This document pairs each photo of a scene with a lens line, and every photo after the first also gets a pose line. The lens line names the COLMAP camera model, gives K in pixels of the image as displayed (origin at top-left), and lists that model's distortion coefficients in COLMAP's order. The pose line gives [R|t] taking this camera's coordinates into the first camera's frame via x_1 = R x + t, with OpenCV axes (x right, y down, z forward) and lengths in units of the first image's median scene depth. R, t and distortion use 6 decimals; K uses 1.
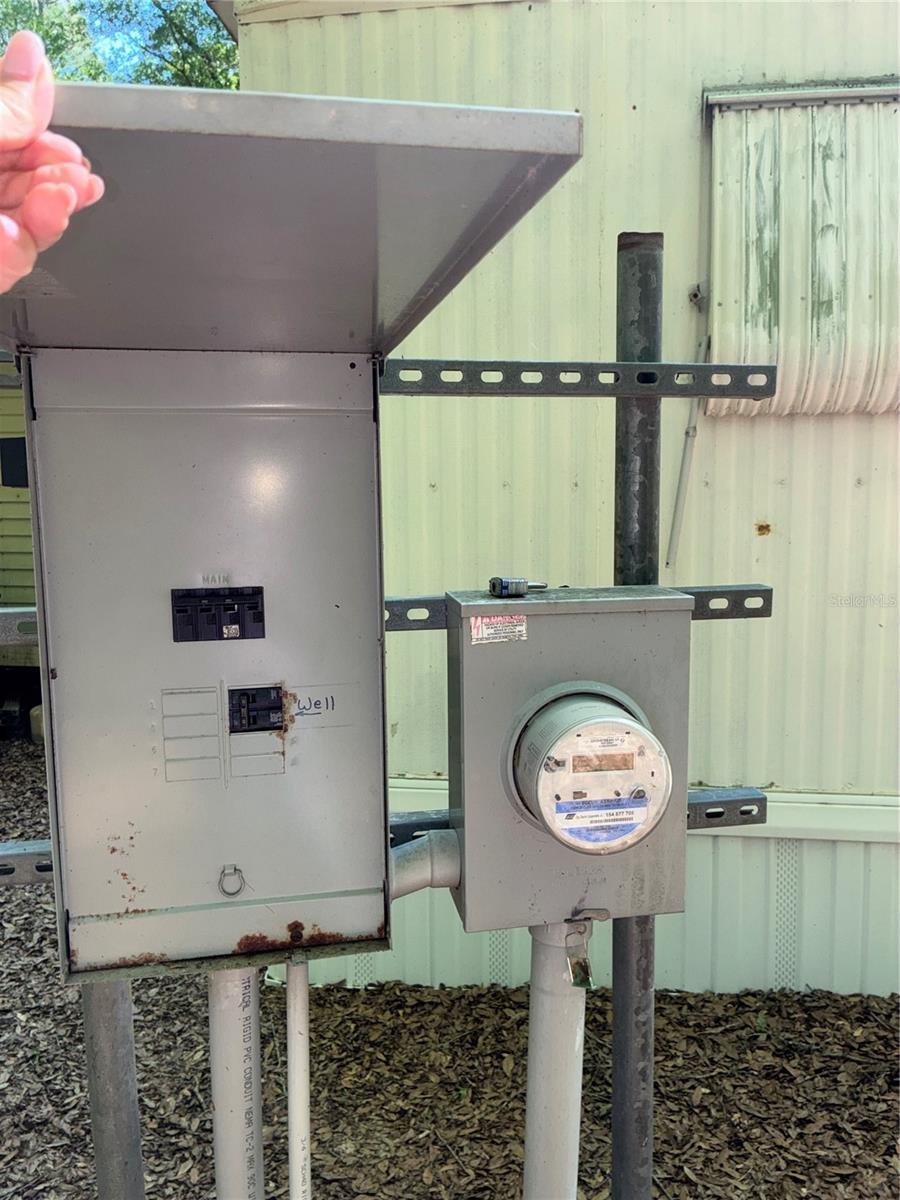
lens RADIAL K [[907.4, 0, 450.7], [0, 907.4, 599.0], [0, 0, 1]] dist [0.060092, -0.080177]
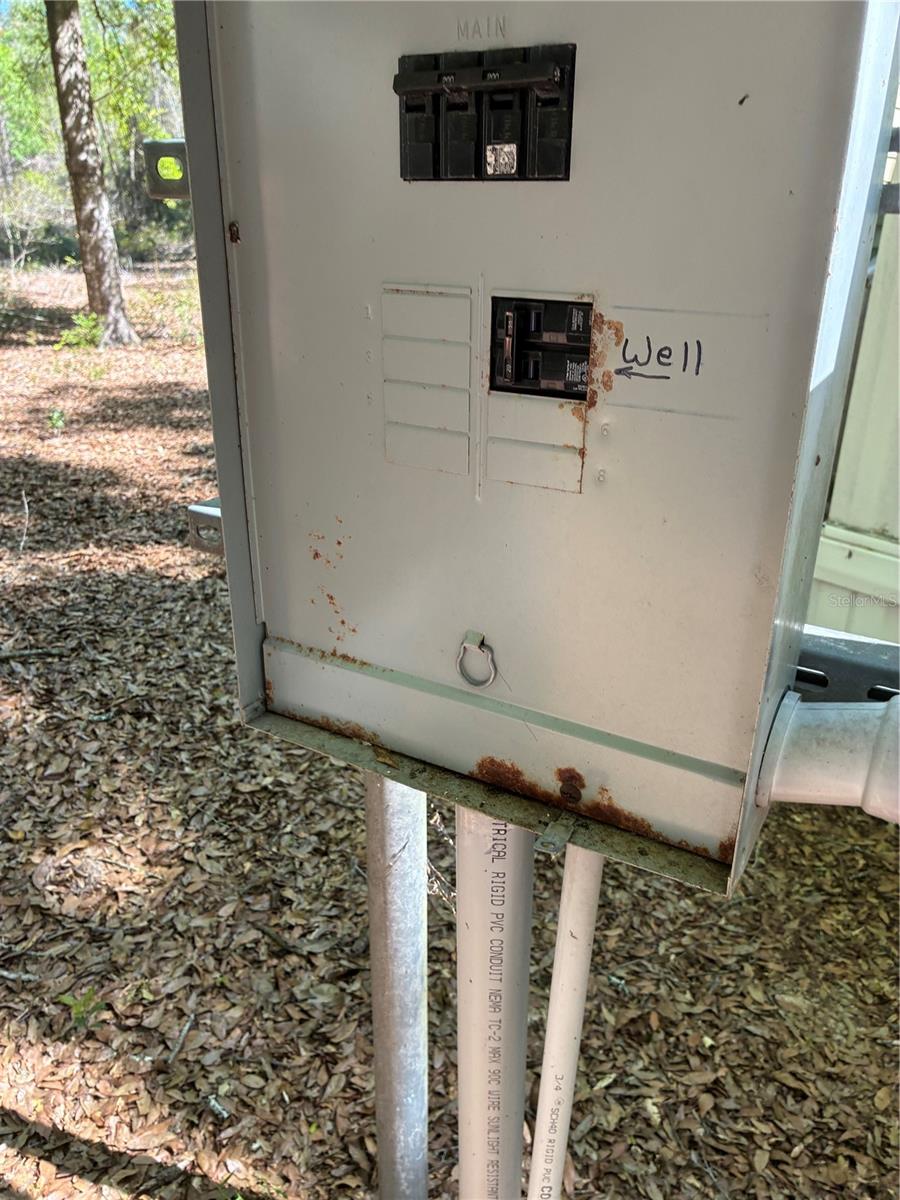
lens RADIAL K [[907.4, 0, 457.1], [0, 907.4, 576.9], [0, 0, 1]] dist [0.060092, -0.080177]
pose [[0.766246, 0.264657, -0.585512, 0.063427], [-0.104873, 0.950527, 0.292403, 0.099312], [0.633931, -0.162648, 0.756093, 0.587386]]
